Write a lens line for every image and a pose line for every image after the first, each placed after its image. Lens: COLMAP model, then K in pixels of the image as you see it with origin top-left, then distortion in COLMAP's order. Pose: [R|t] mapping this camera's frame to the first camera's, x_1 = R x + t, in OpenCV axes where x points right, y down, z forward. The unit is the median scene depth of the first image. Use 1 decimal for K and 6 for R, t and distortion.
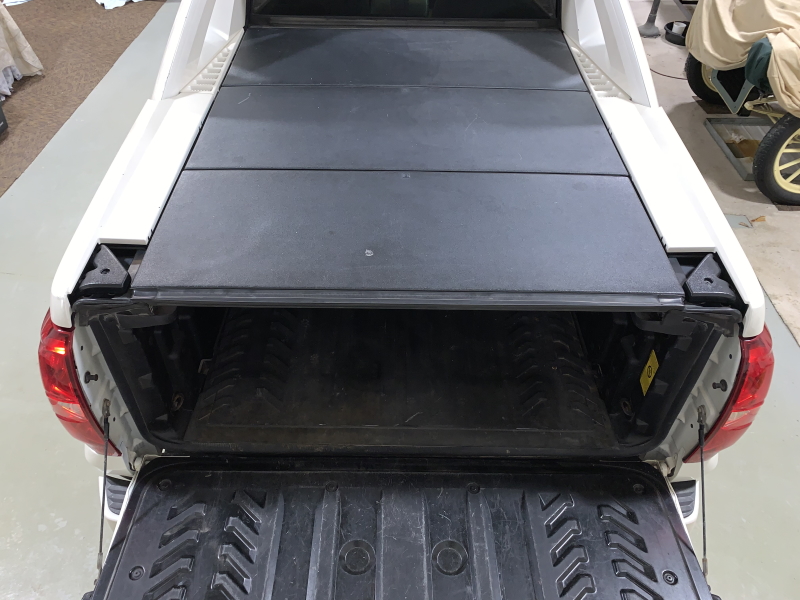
lens RADIAL K [[626.9, 0, 400.0], [0, 626.9, 300.0], [0, 0, 1]] dist [0.051766, -0.005801]
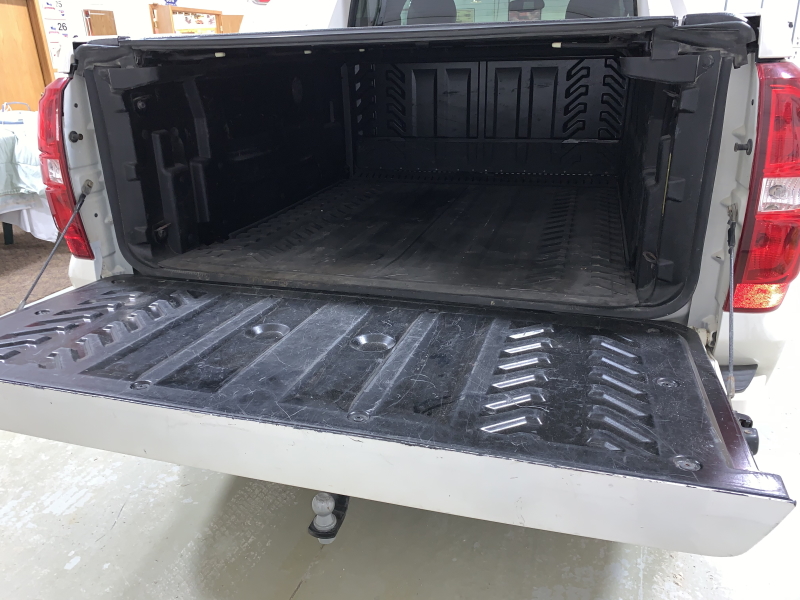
lens RADIAL K [[626.9, 0, 400.0], [0, 626.9, 300.0], [0, 0, 1]] dist [0.051766, -0.005801]
pose [[0.955944, 0.065021, -0.286259, 0.316687], [-0.173646, 0.911503, -0.372840, 0.615170], [0.236683, 0.406121, 0.882636, 0.279332]]
